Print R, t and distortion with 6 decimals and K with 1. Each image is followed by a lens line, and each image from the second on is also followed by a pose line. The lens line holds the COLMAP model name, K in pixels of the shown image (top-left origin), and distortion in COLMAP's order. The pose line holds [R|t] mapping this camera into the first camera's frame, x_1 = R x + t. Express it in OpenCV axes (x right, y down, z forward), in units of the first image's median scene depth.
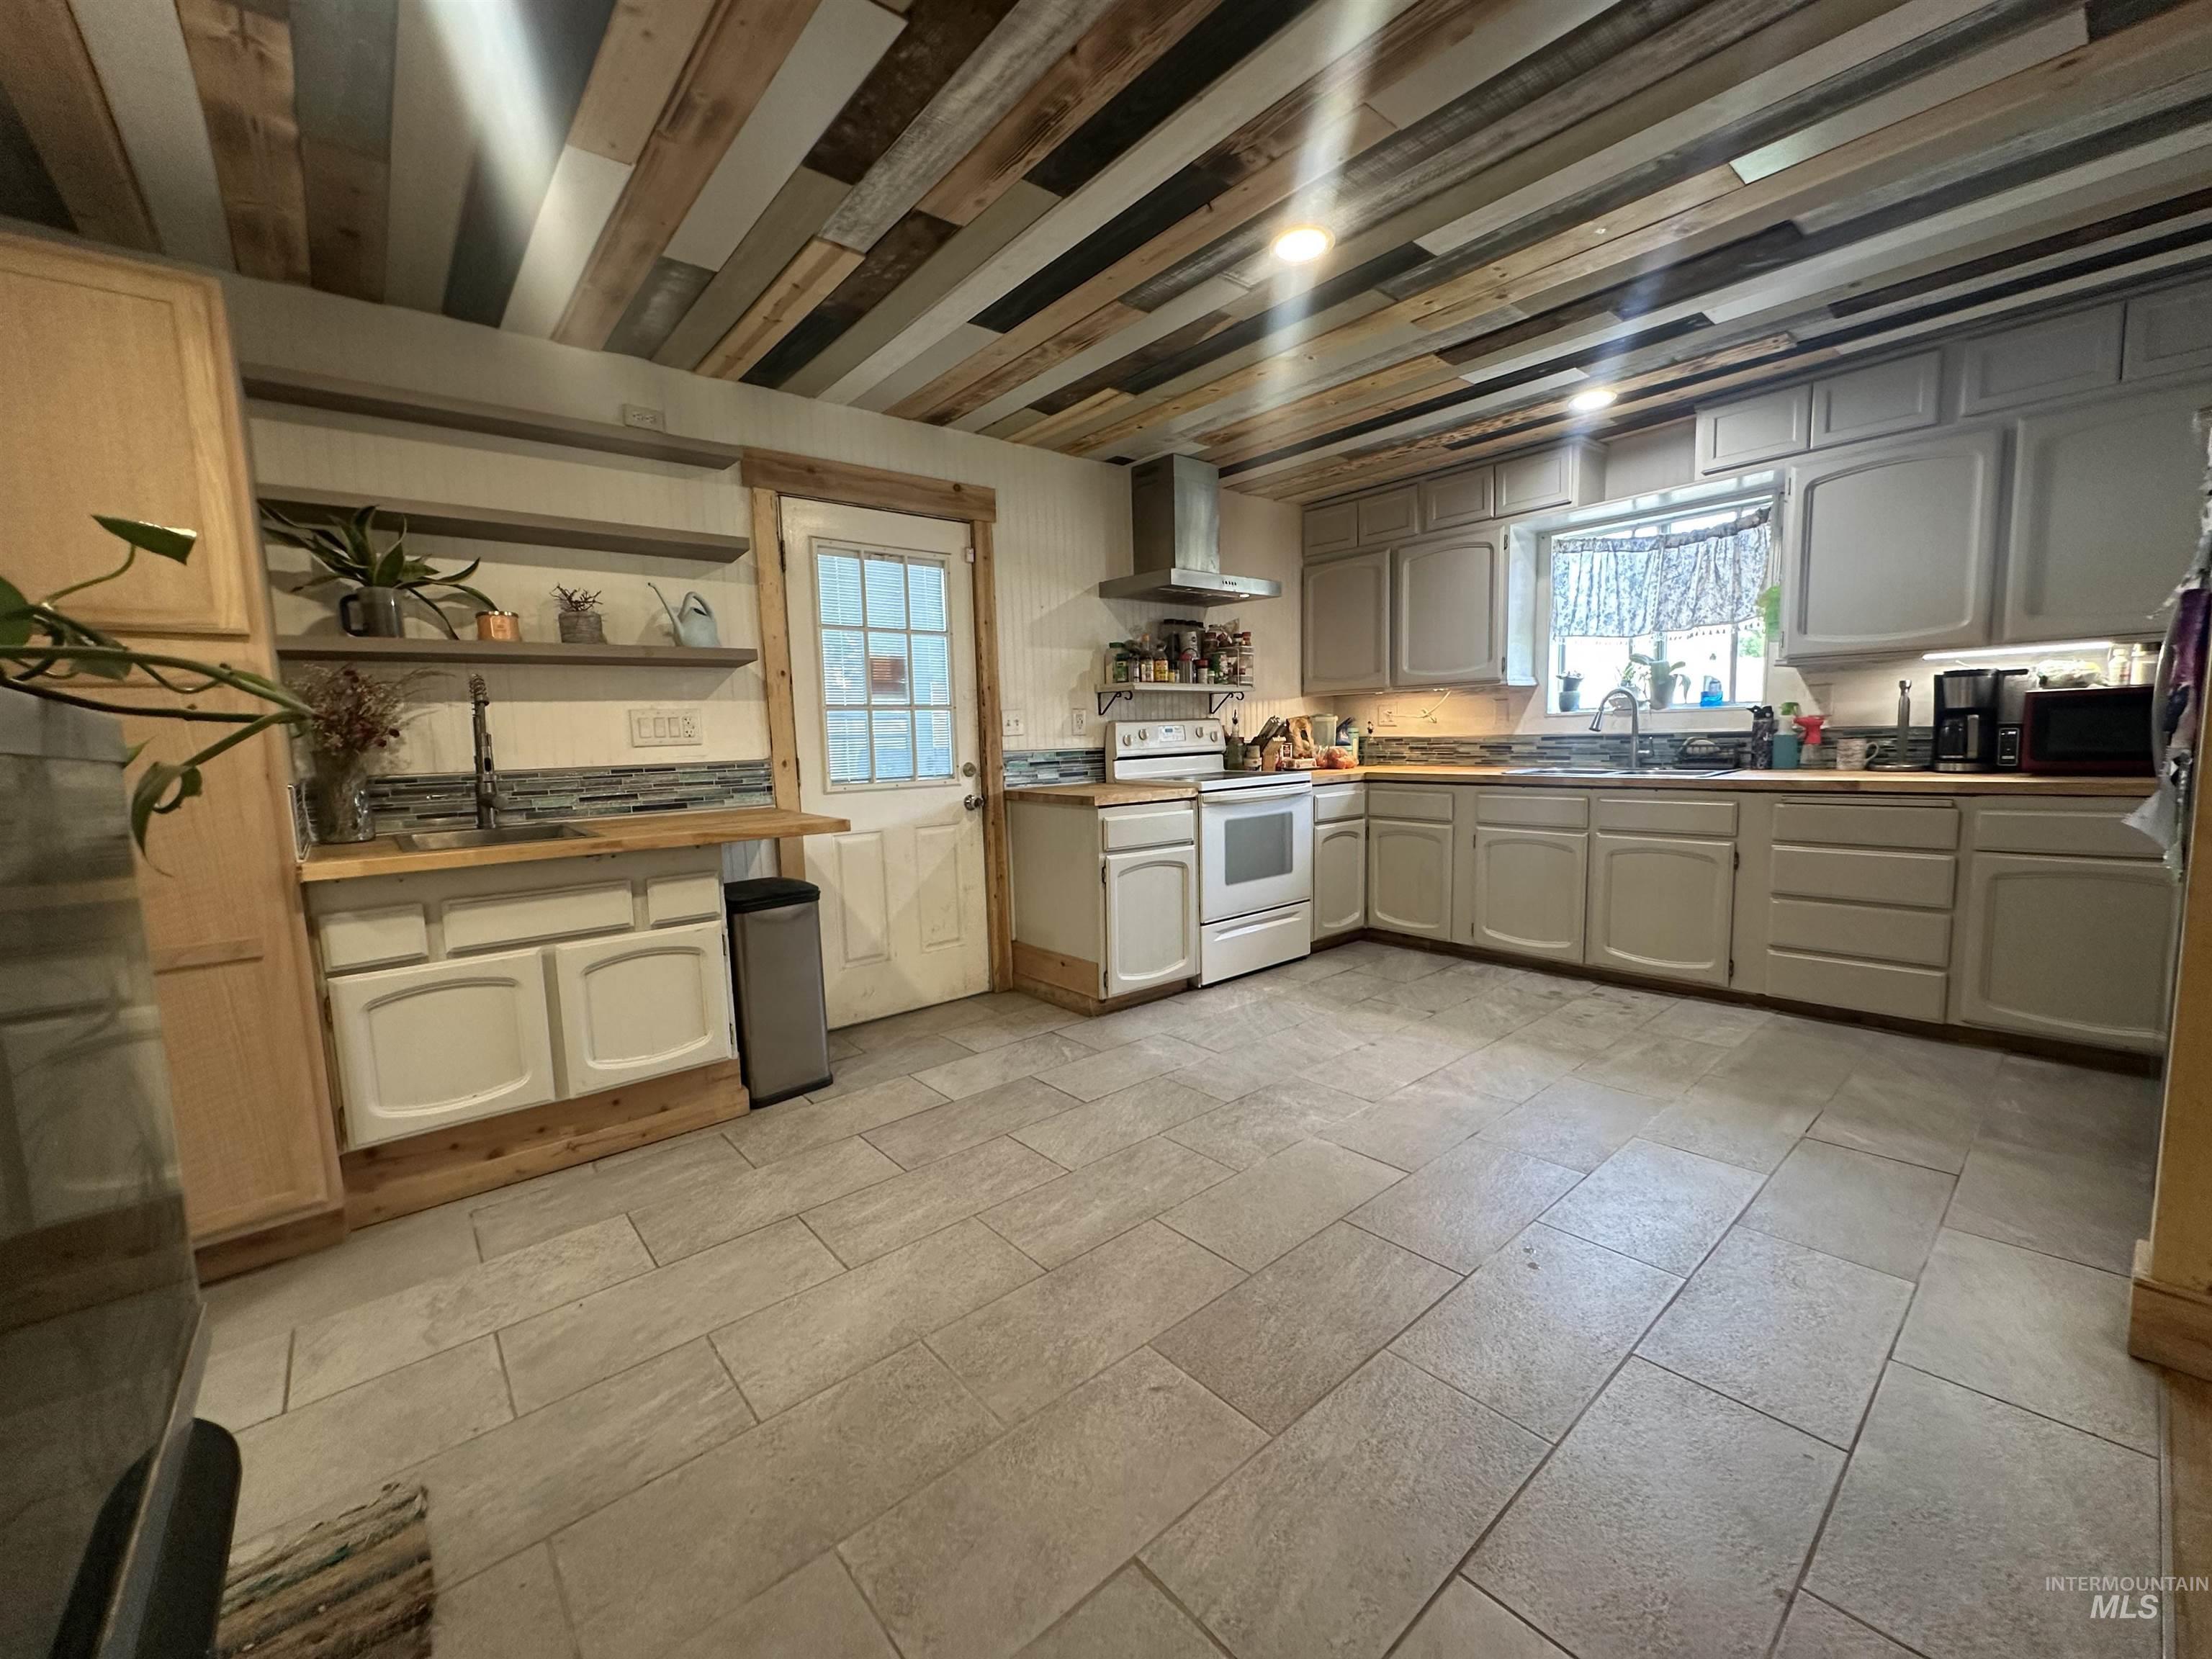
lens RADIAL K [[884.8, 0, 1102.4], [0, 884.8, 830.7], [0, 0, 1]] dist [-0.004042, 0.001199]
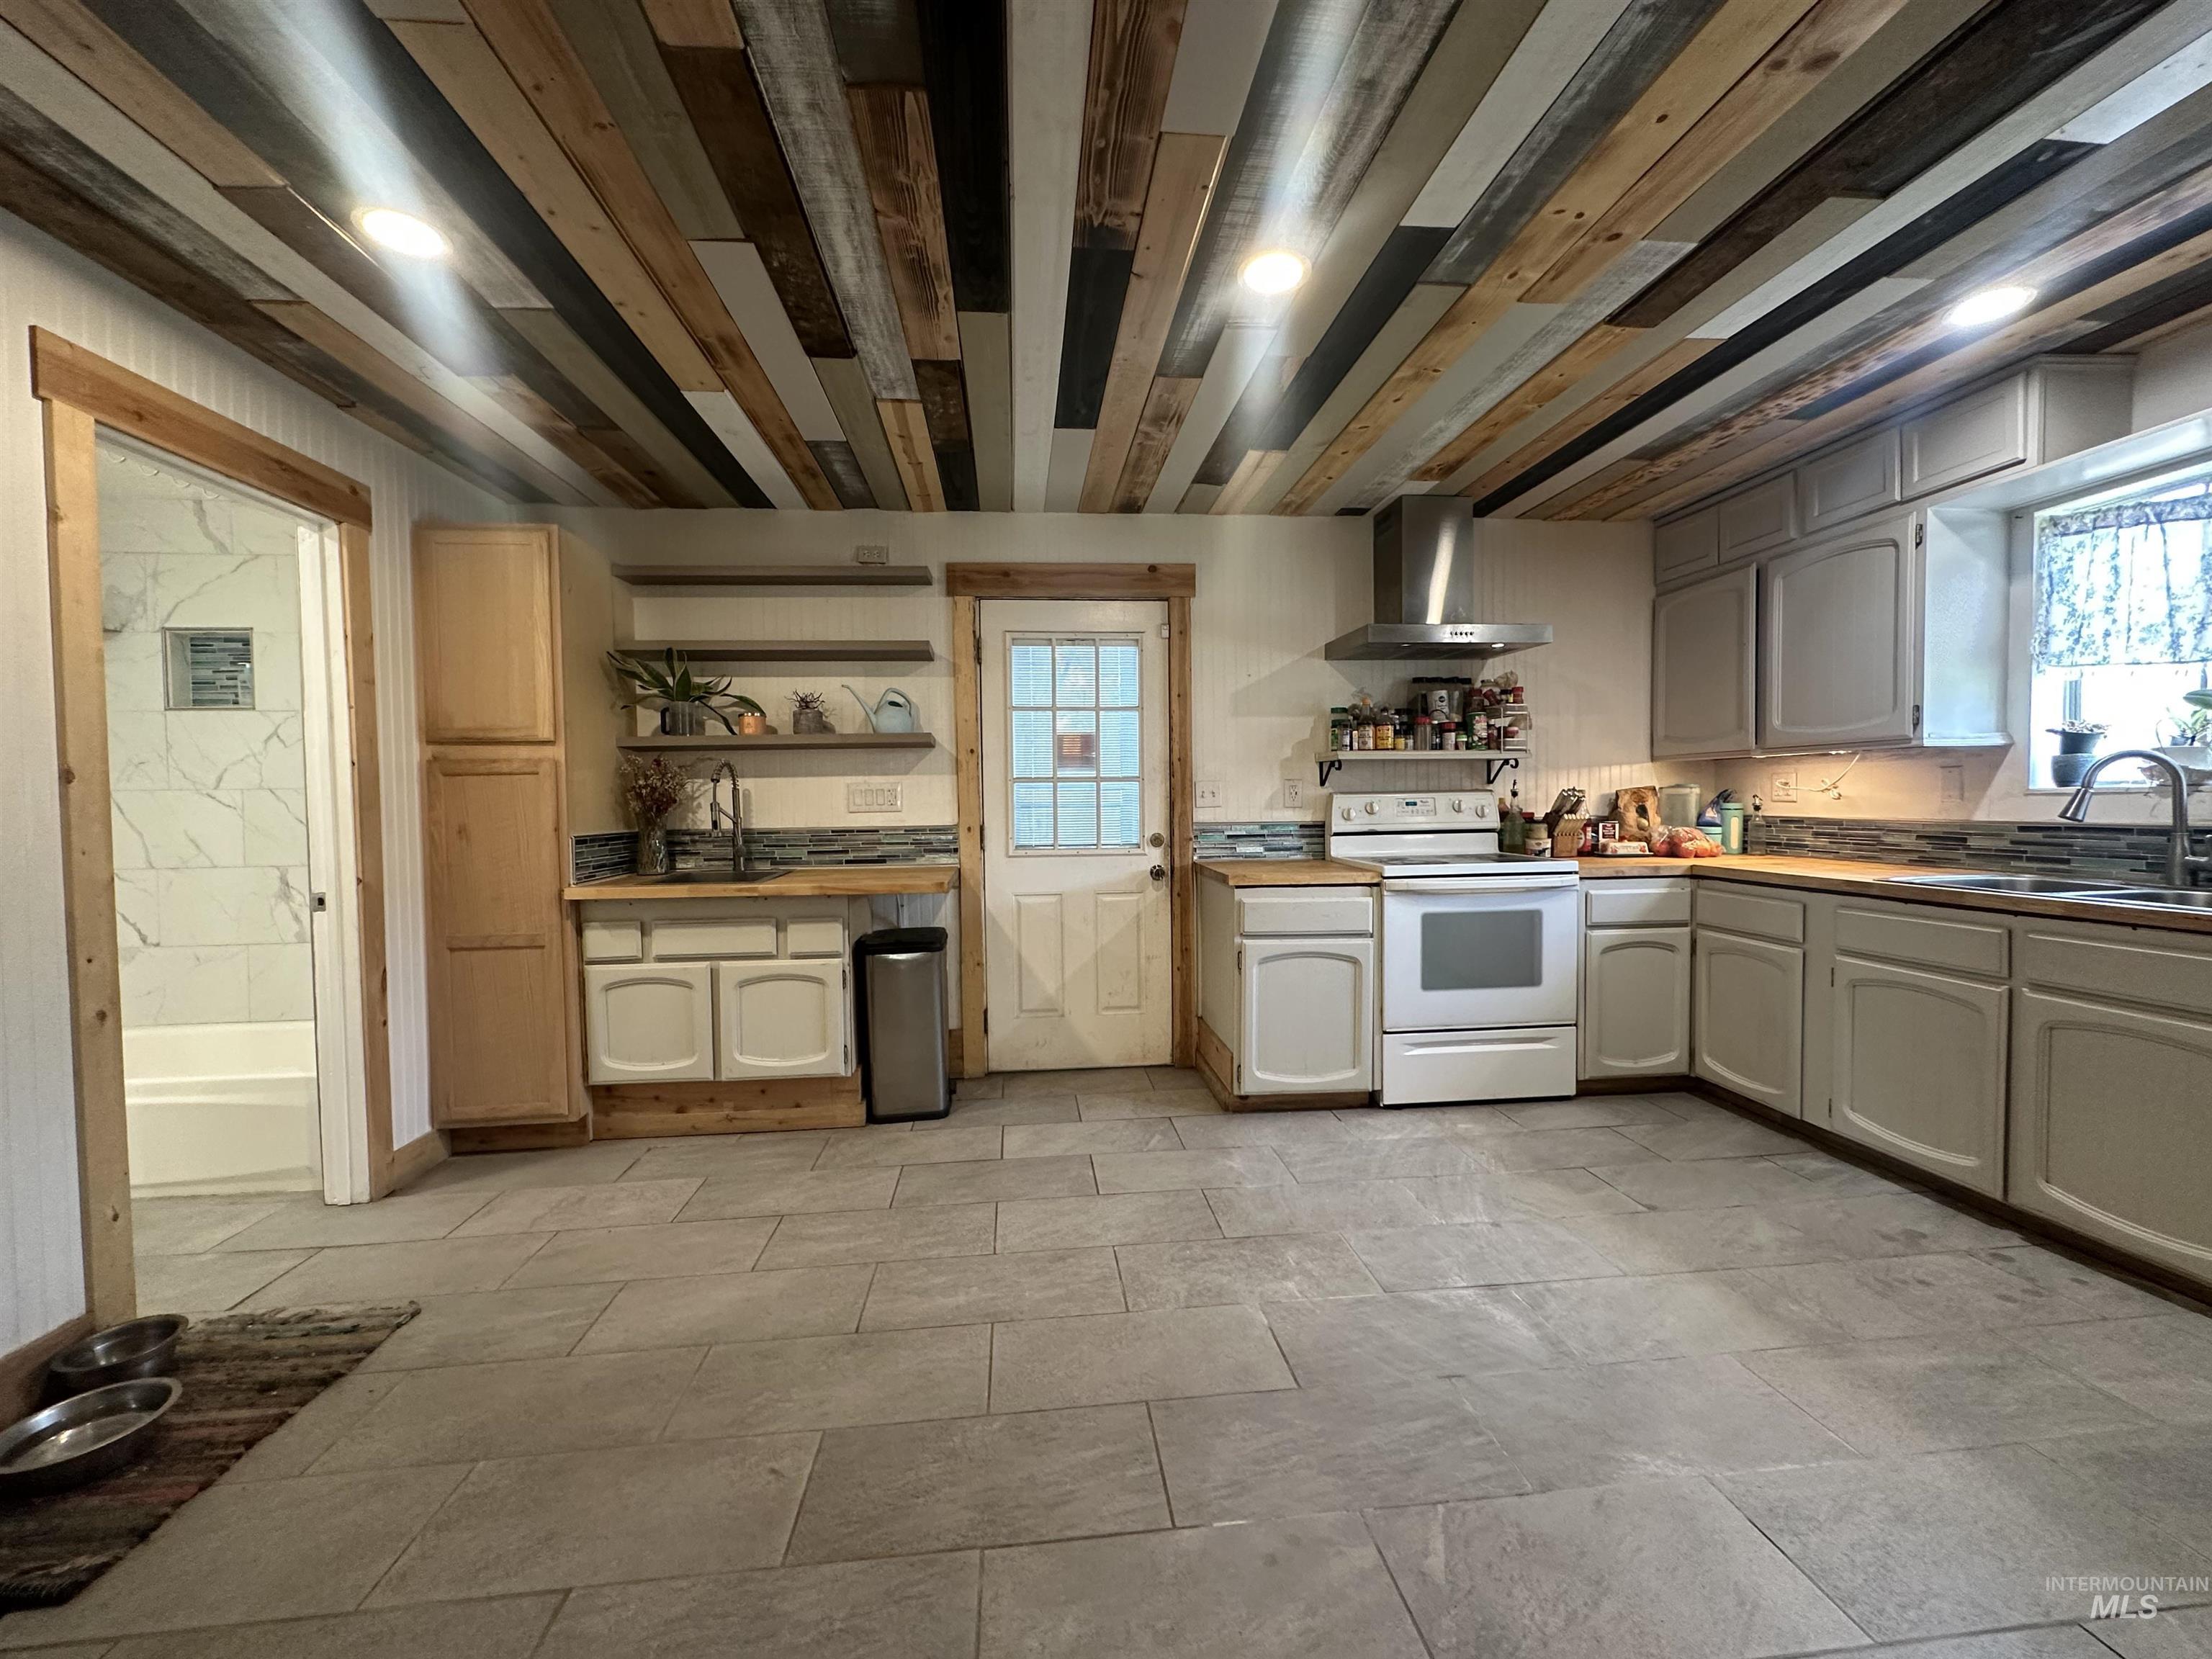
lens RADIAL K [[884.8, 0, 1102.6], [0, 884.8, 830.0], [0, 0, 1]] dist [-0.004042, 0.001199]
pose [[0.822637, 0.037132, -0.567353, 0.430676], [-0.072862, 0.996522, -0.040426, -0.040532], [0.563878, 0.074595, 0.822482, 0.152501]]
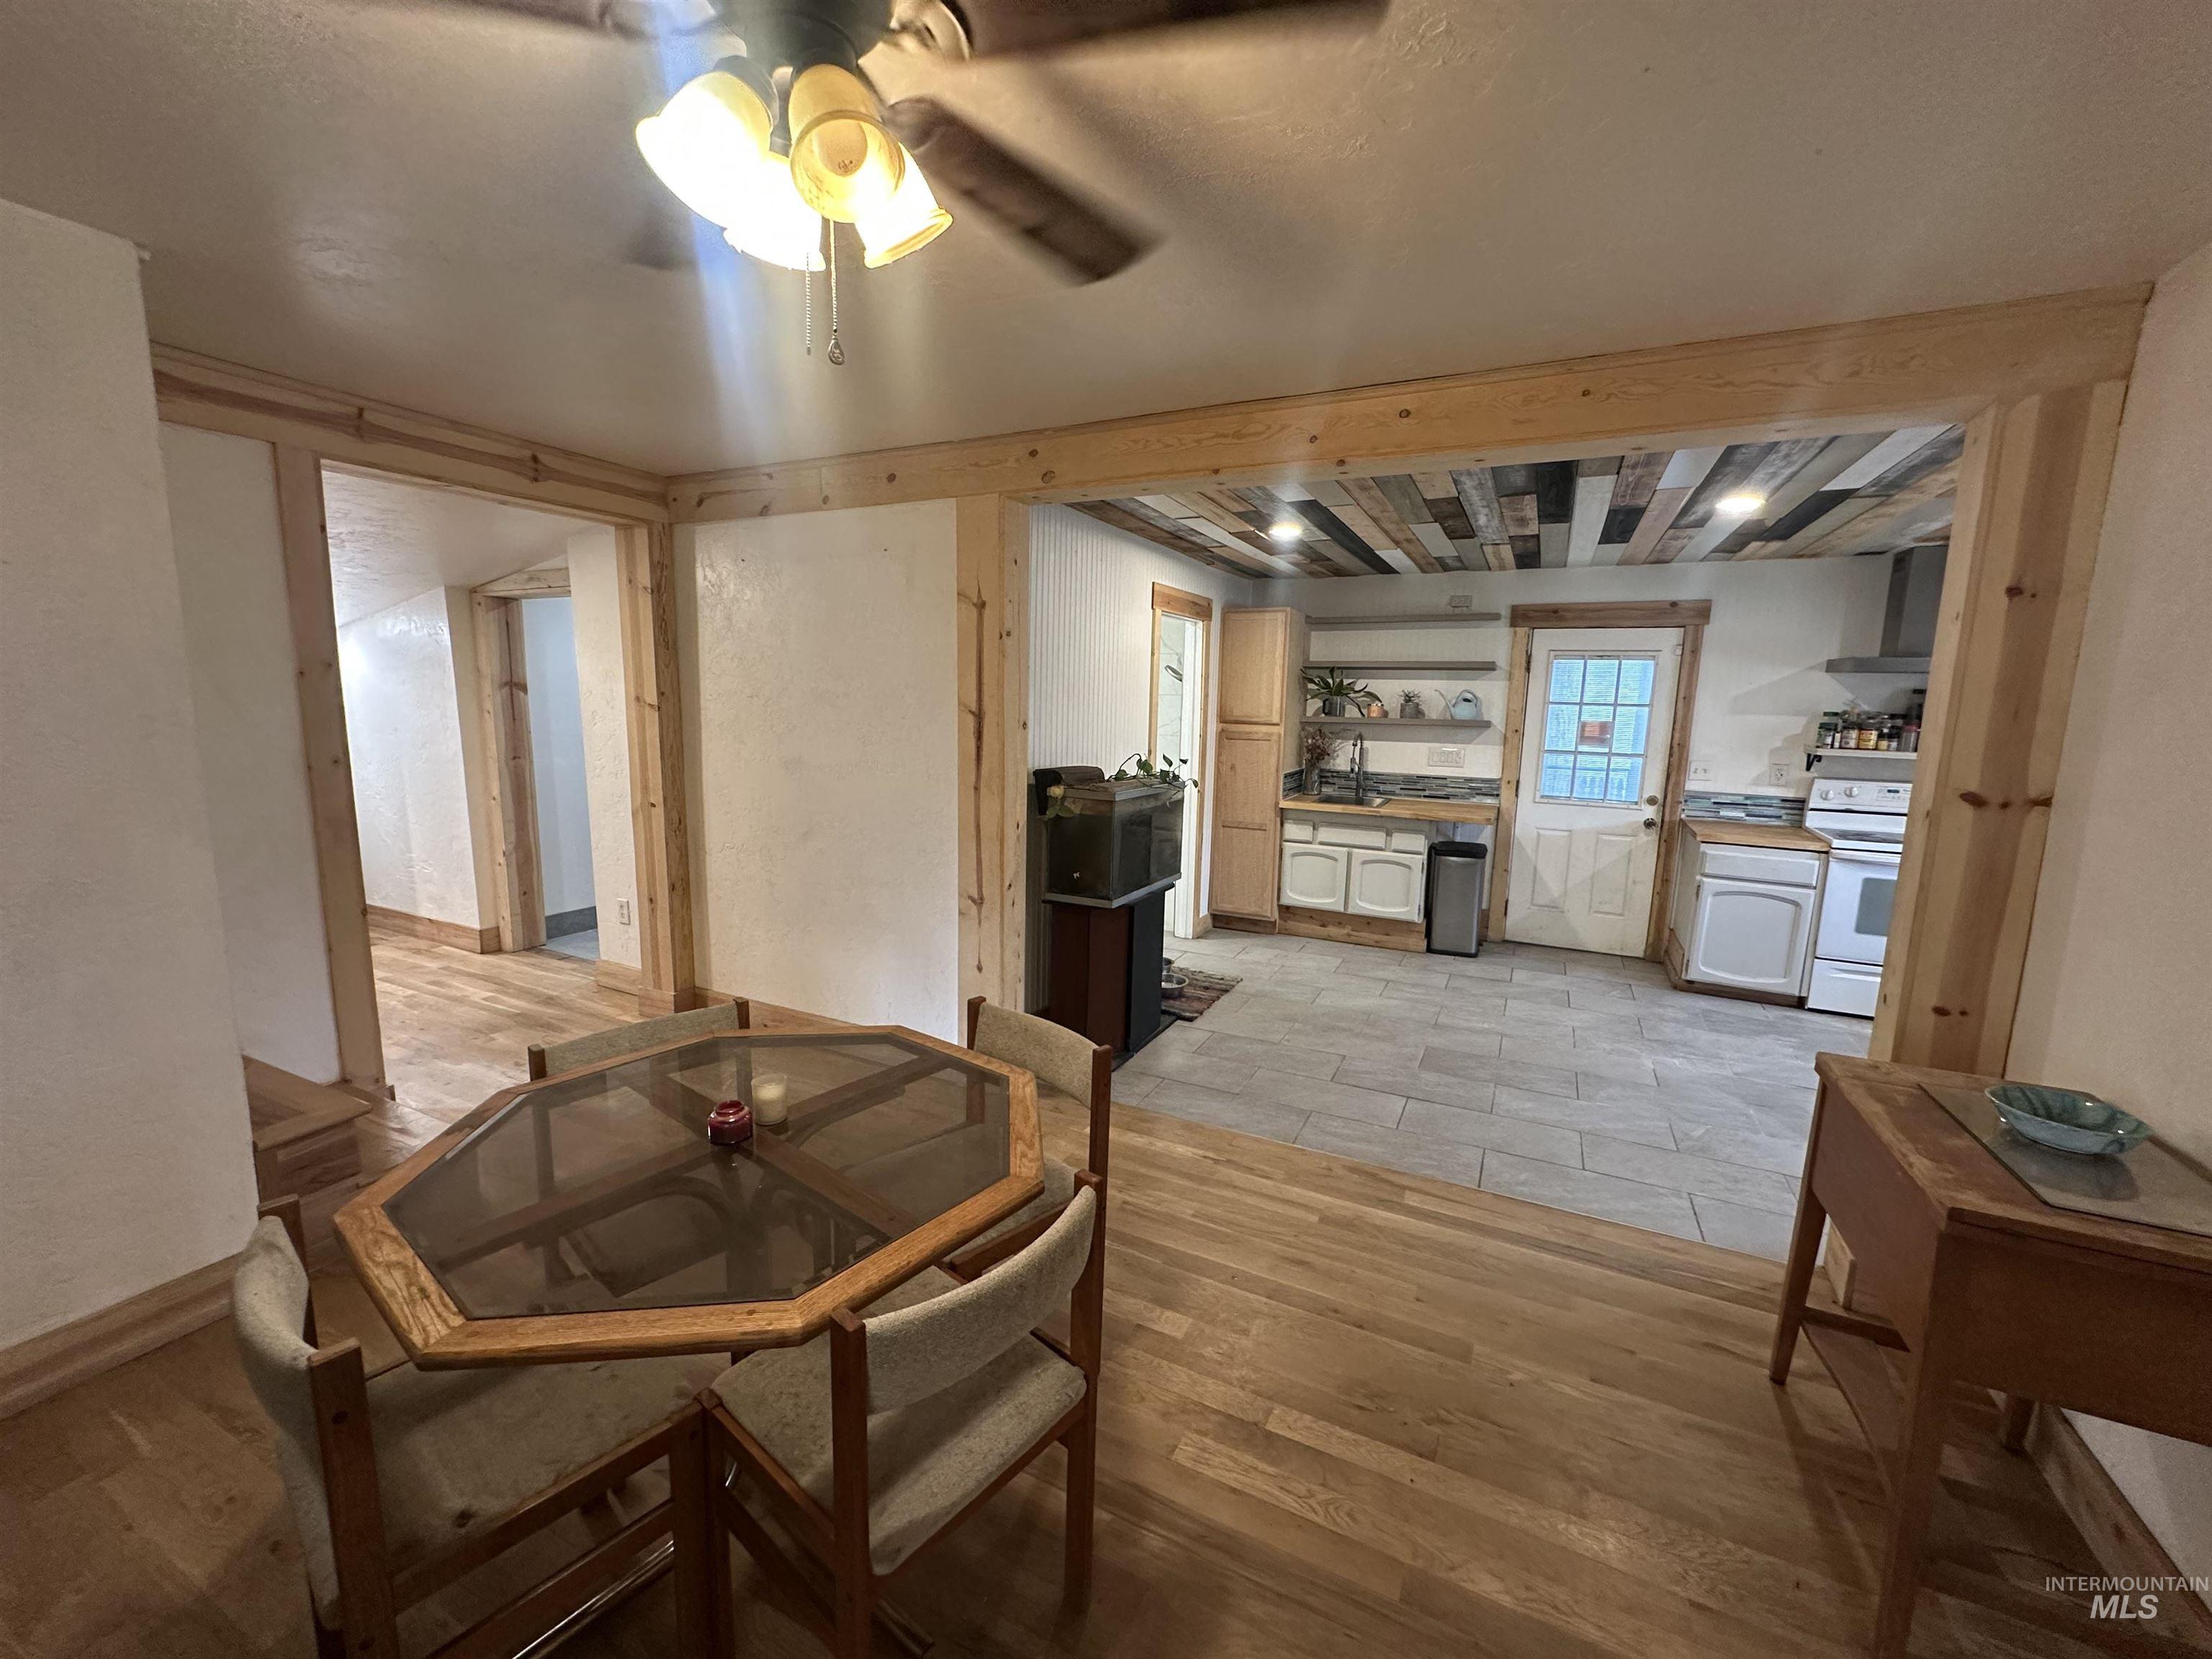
lens RADIAL K [[884.8, 0, 1101.9], [0, 884.8, 830.1], [0, 0, 1]] dist [-0.004042, 0.001199]
pose [[0.394122, 0.179330, -0.901392, 0.912658], [-0.133761, 0.981528, 0.136788, -0.113844], [0.909272, 0.066660, 0.410829, -0.443219]]
